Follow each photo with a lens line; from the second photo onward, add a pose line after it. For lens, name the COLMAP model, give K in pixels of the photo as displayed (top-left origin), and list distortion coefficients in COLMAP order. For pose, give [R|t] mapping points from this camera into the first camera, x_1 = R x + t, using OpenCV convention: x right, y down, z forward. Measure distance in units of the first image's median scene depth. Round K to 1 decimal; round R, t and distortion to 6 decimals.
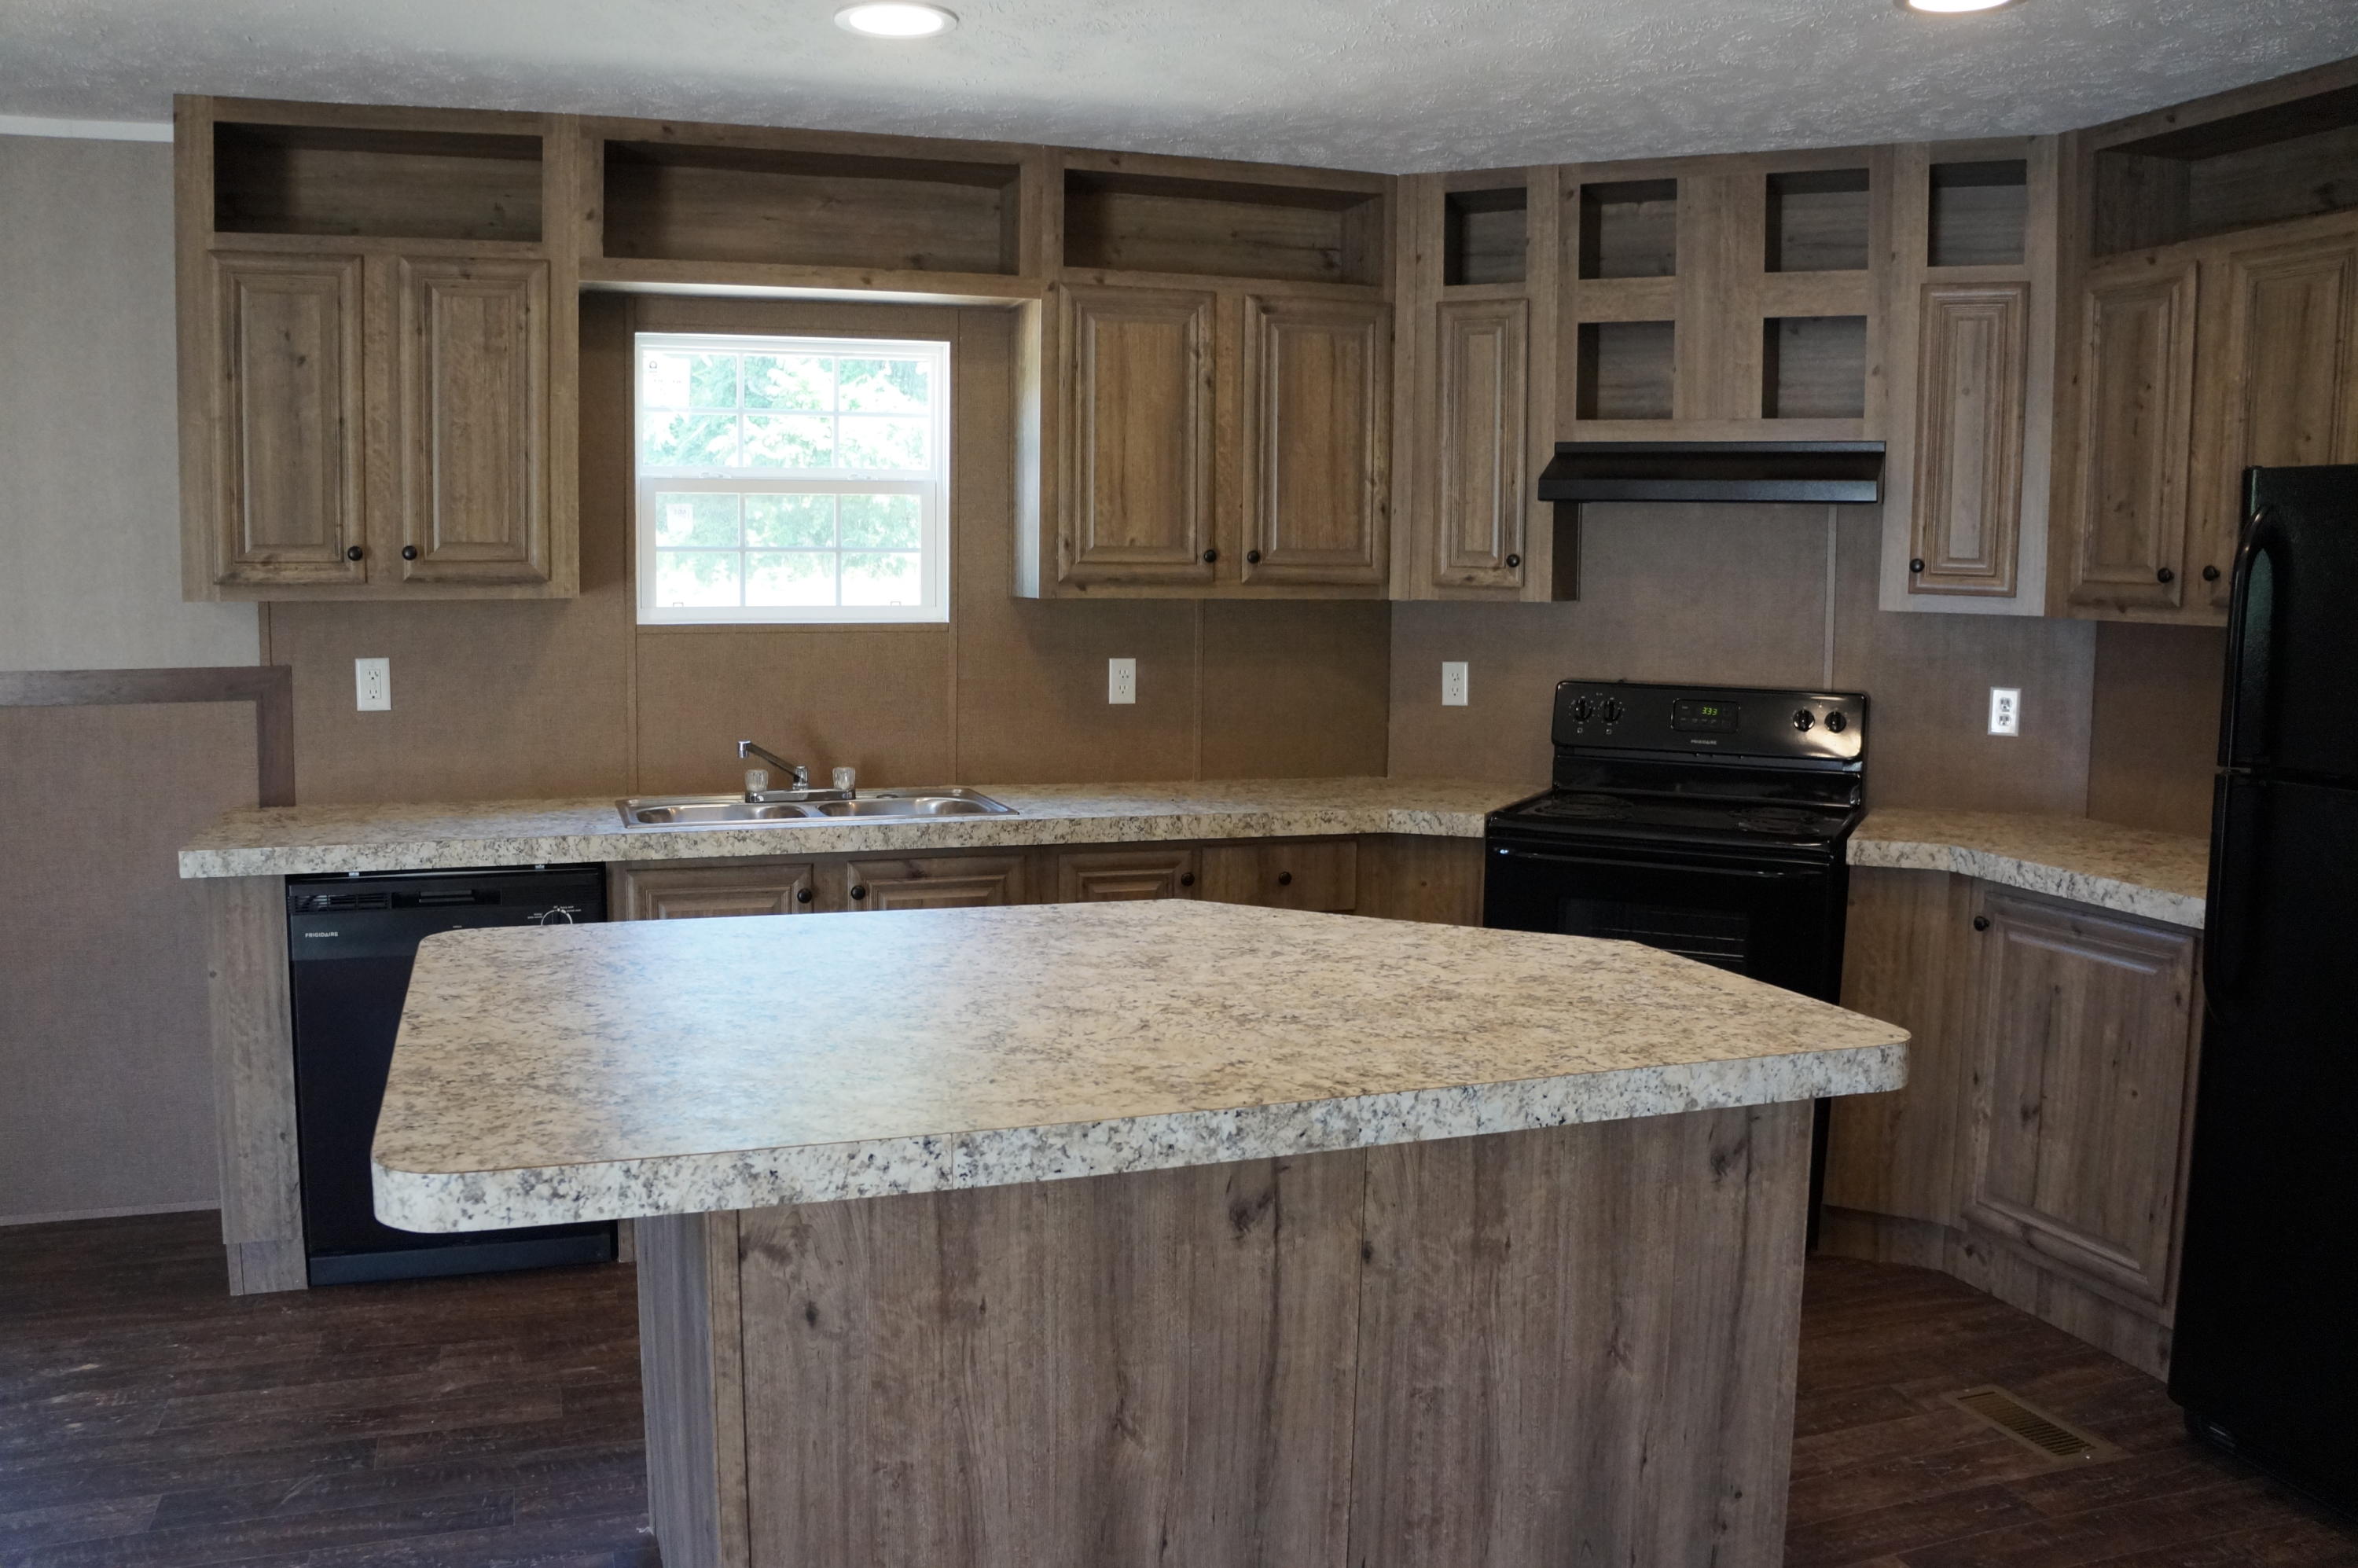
lens RADIAL K [[1897.2, 0, 1170.3], [0, 1897.2, 752.7], [0, 0, 1]] dist [-0.186321, 0.149367]
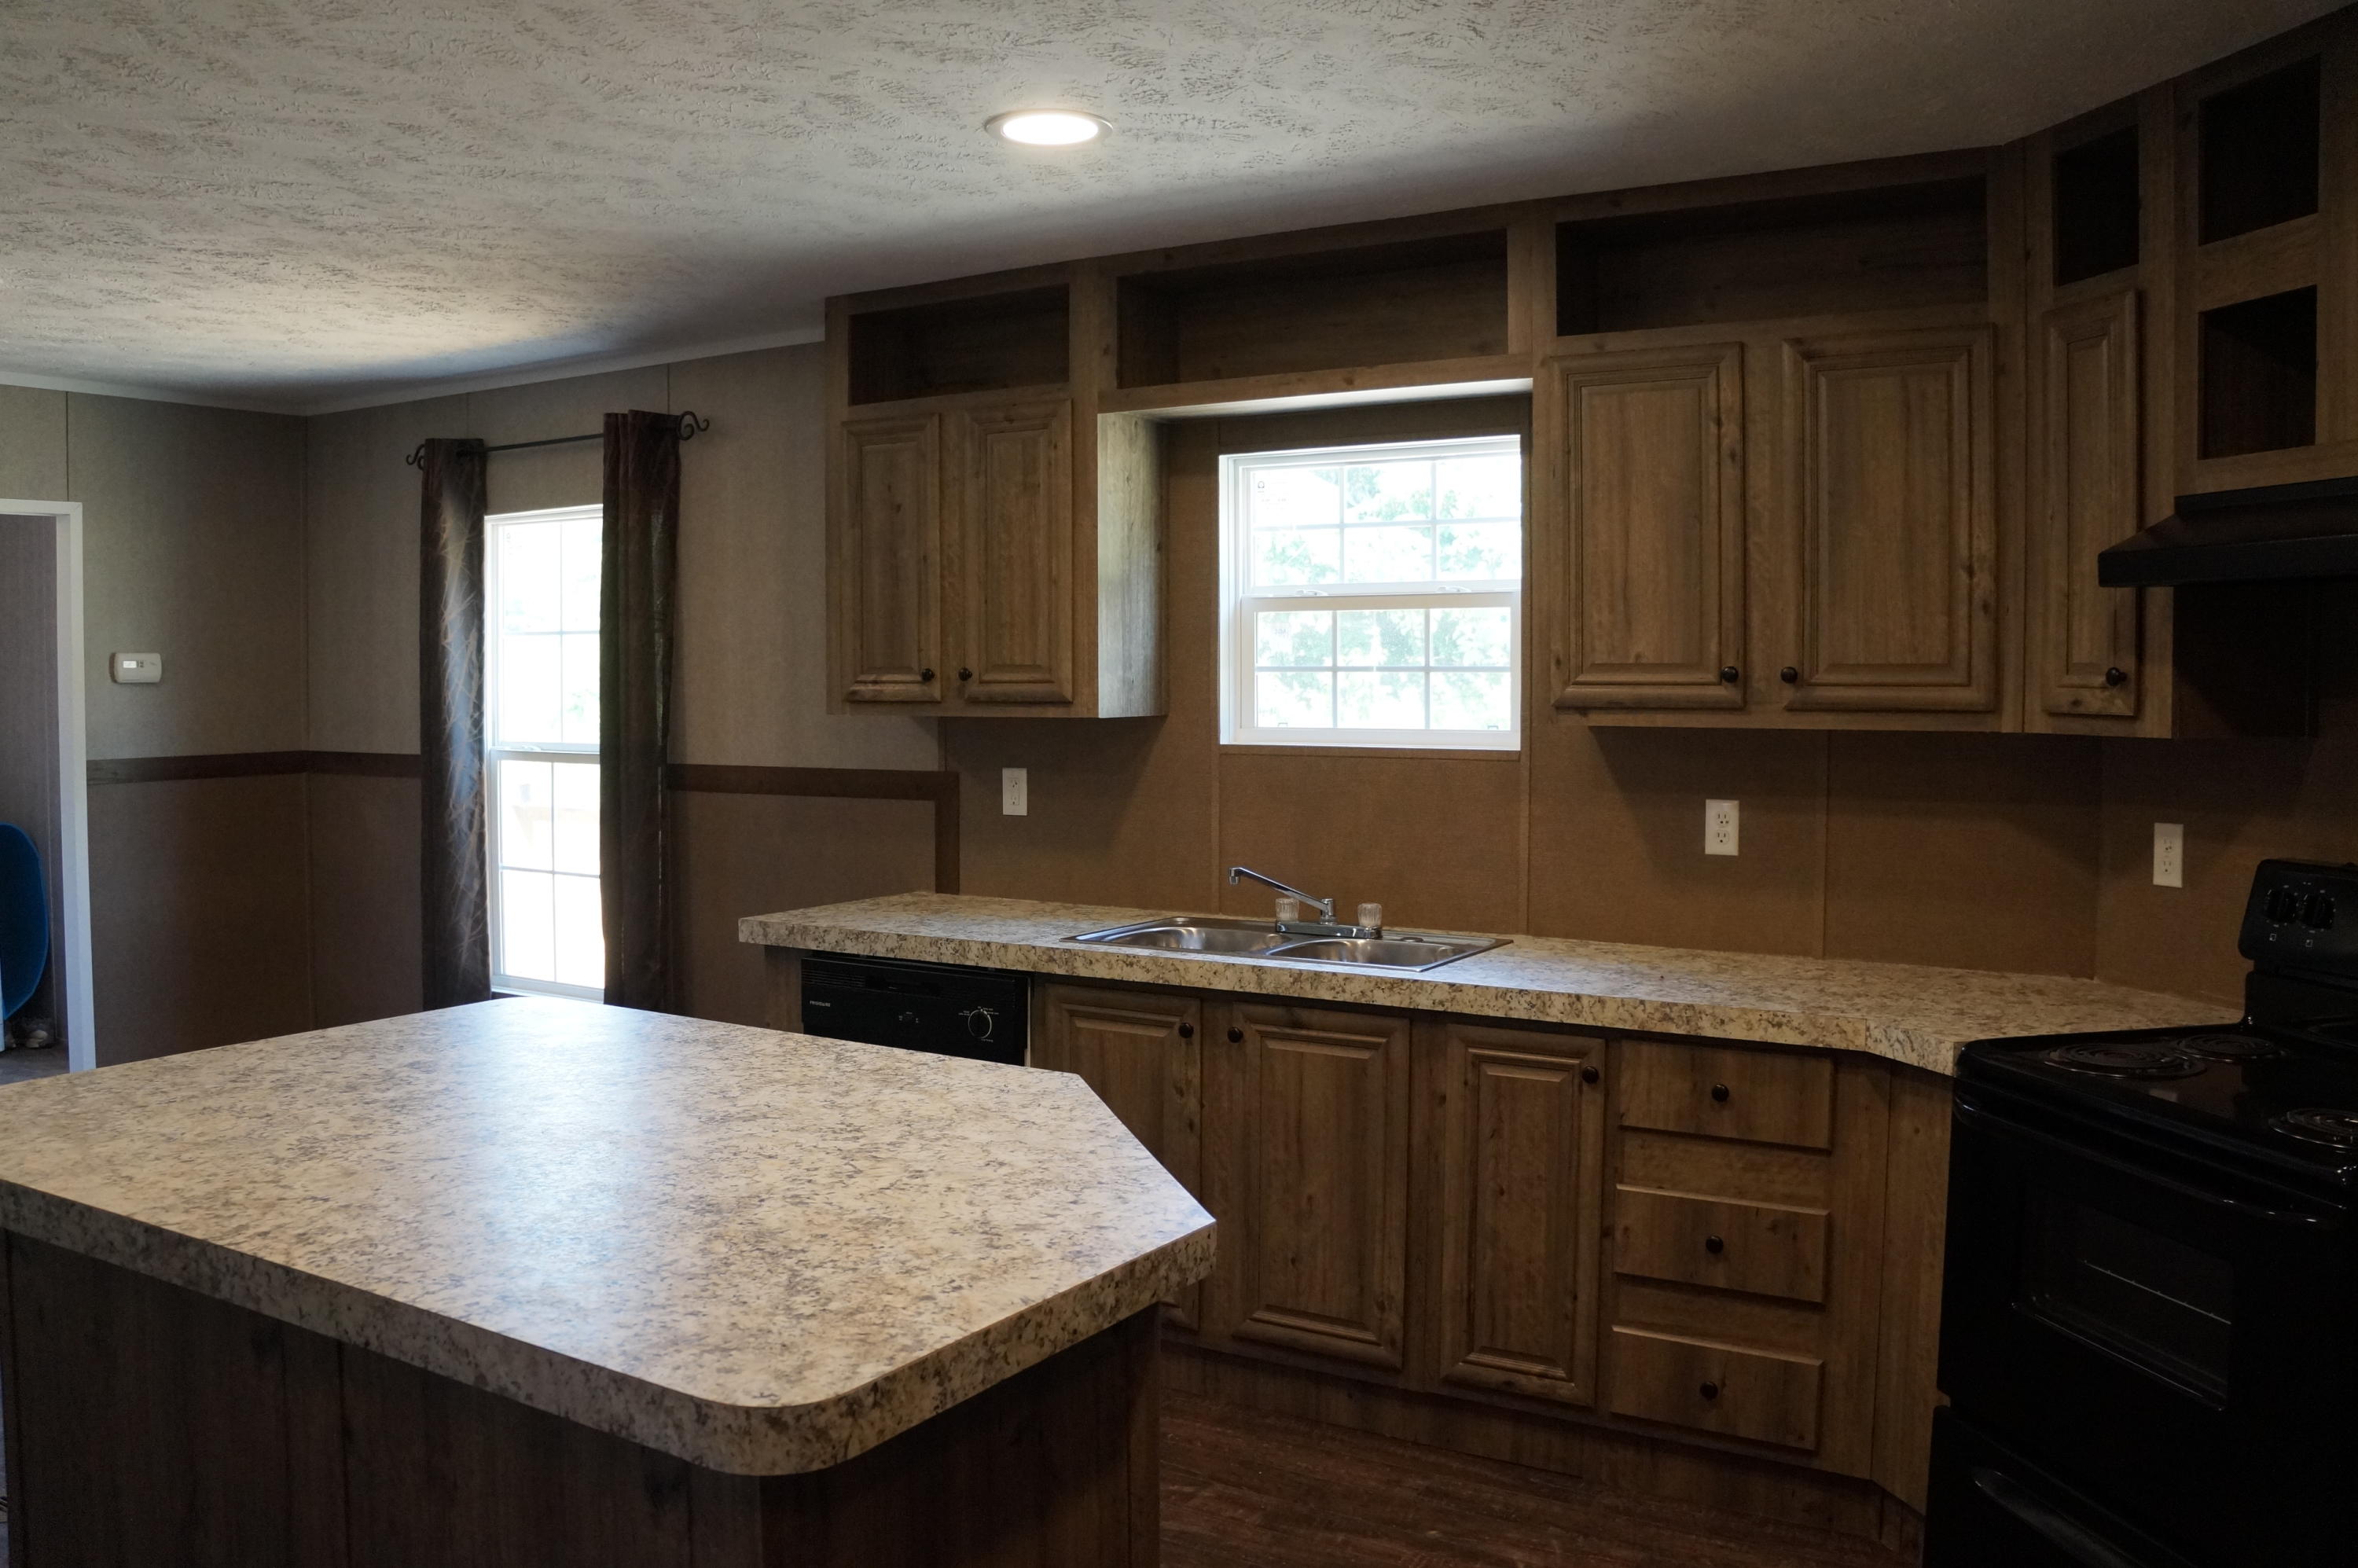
lens RADIAL K [[1897.2, 0, 1170.3], [0, 1897.2, 752.7], [0, 0, 1]] dist [-0.186321, 0.149367]
pose [[0.634502, 0.022206, -0.772602, 0.513770], [-0.068955, 0.997228, -0.027968, -0.035729], [0.769839, 0.071020, 0.634275, 0.351760]]
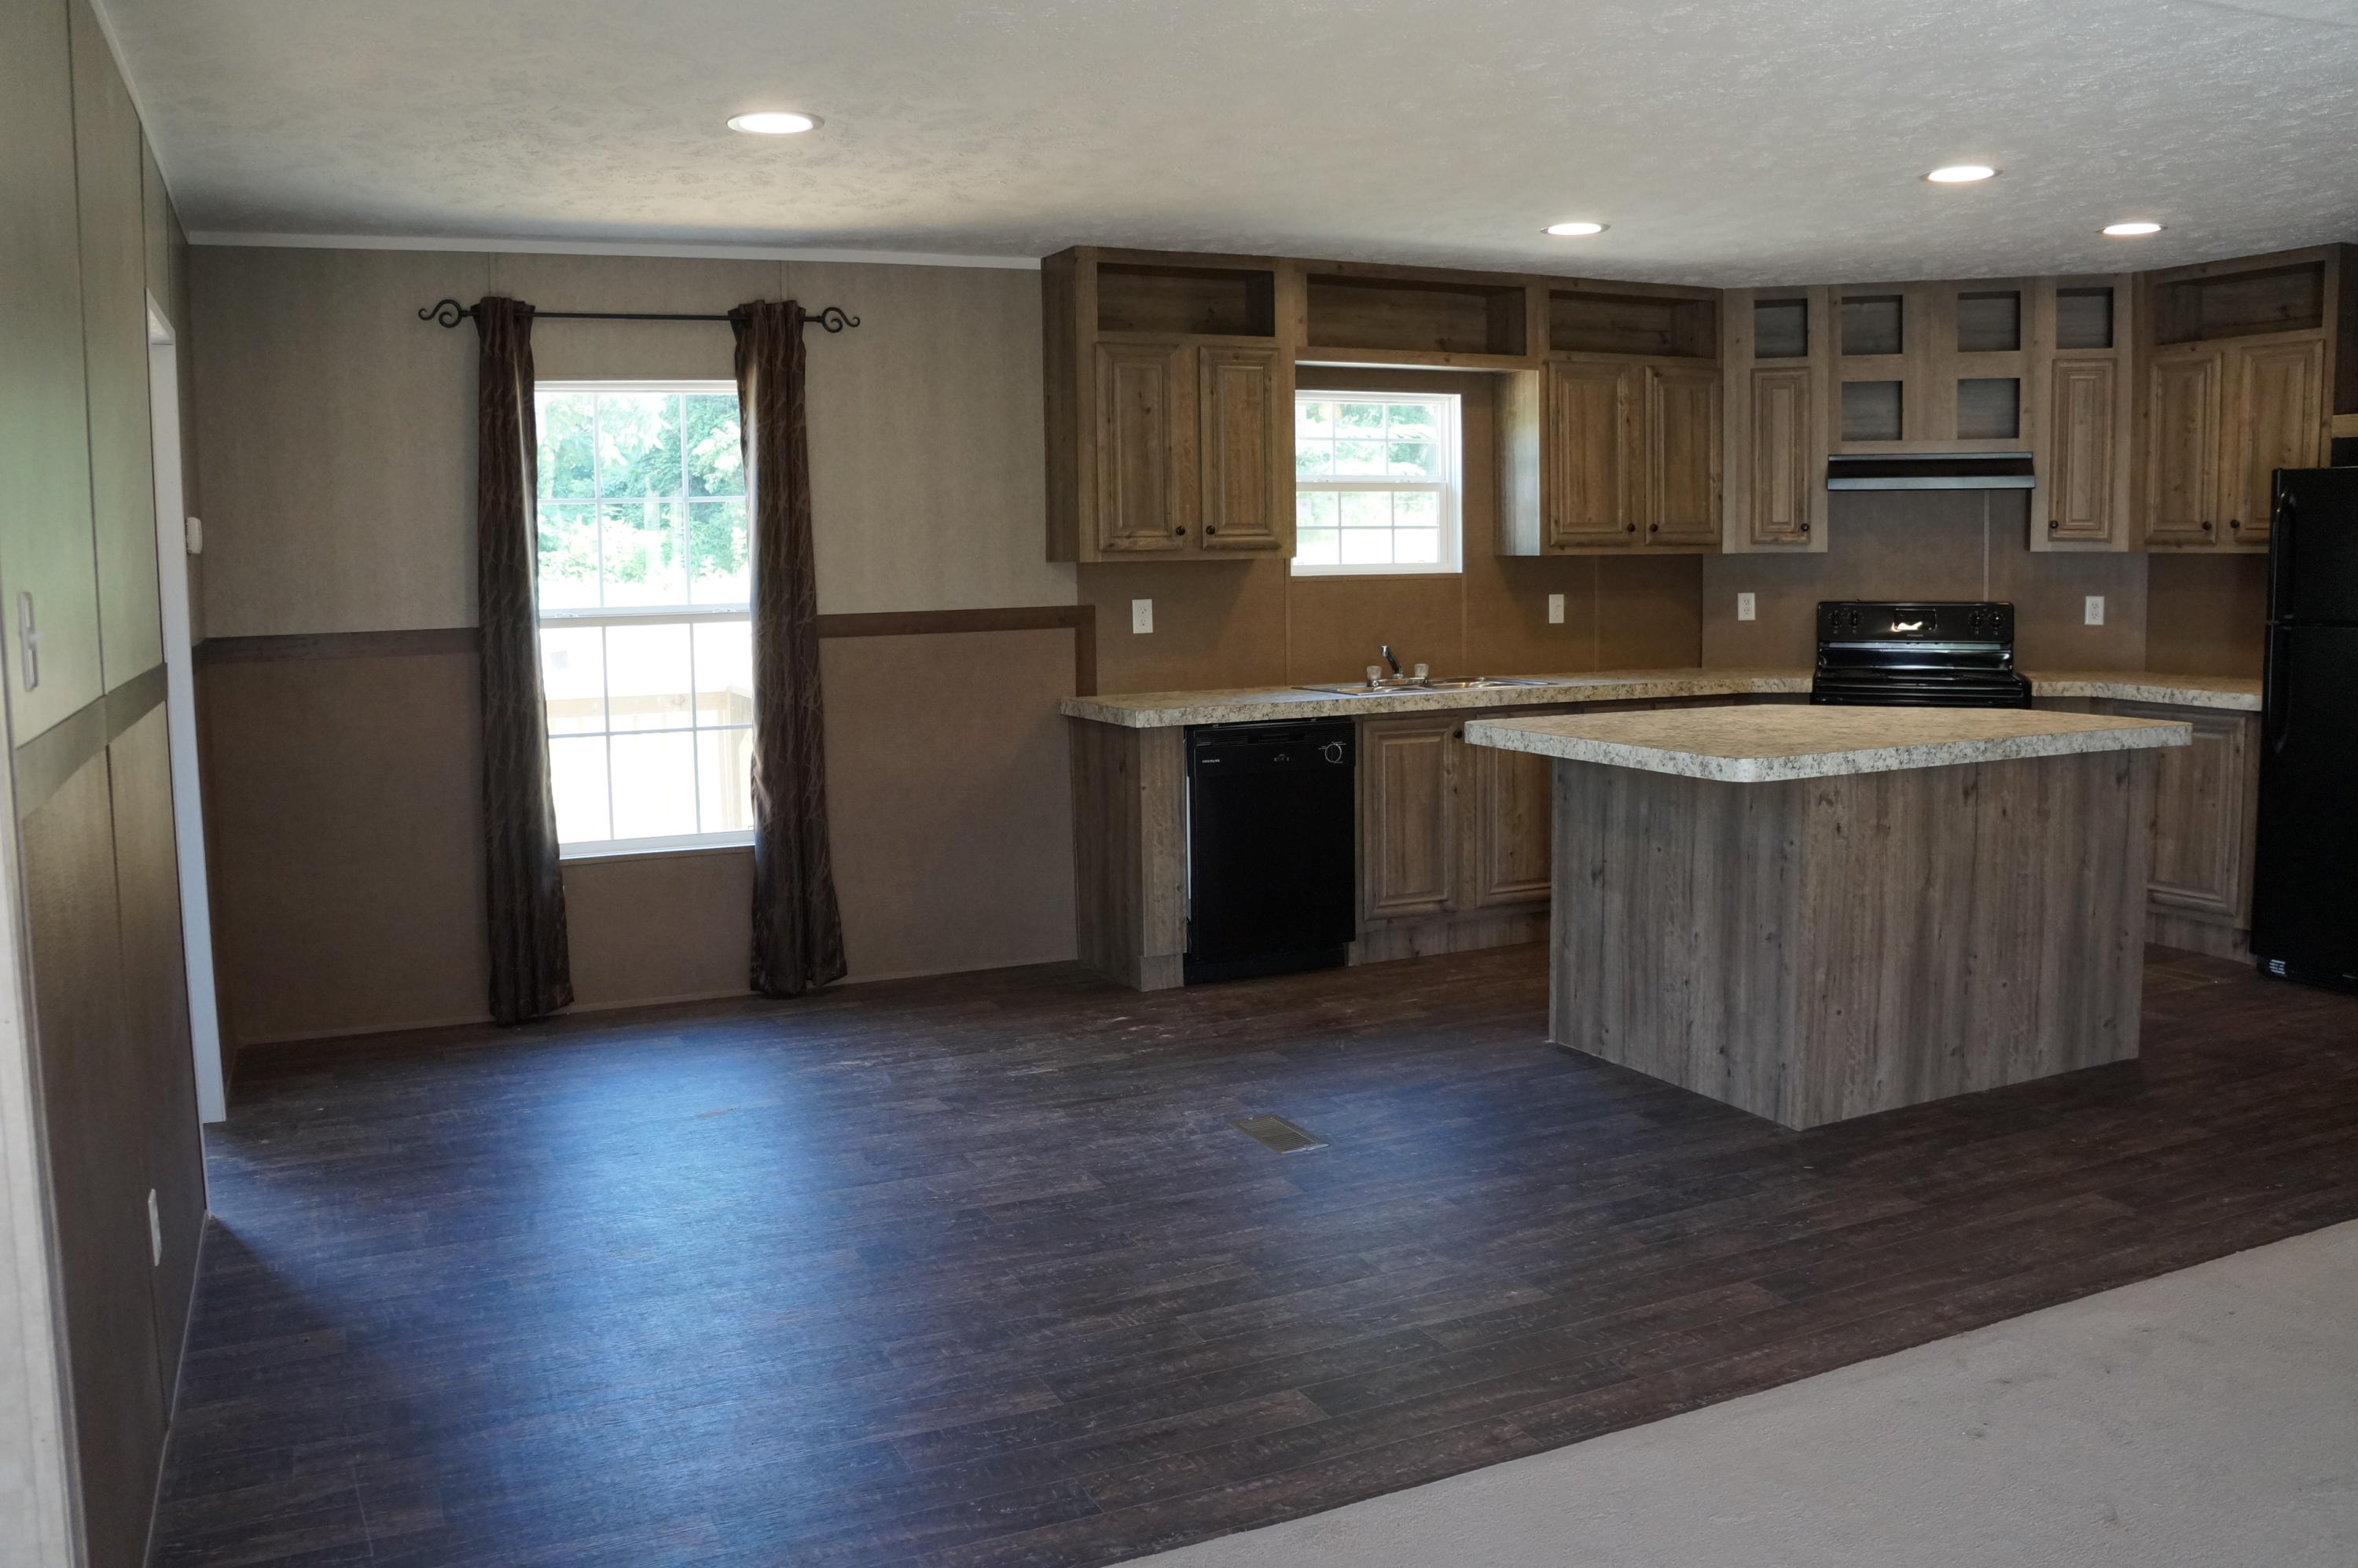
lens RADIAL K [[1897.2, 0, 1170.3], [0, 1897.2, 752.7], [0, 0, 1]] dist [-0.186321, 0.149367]
pose [[0.994381, -0.036691, 0.099296, -0.579746], [0.036121, 0.999319, 0.007528, 0.067090], [-0.099504, -0.003899, 0.995029, -0.598890]]
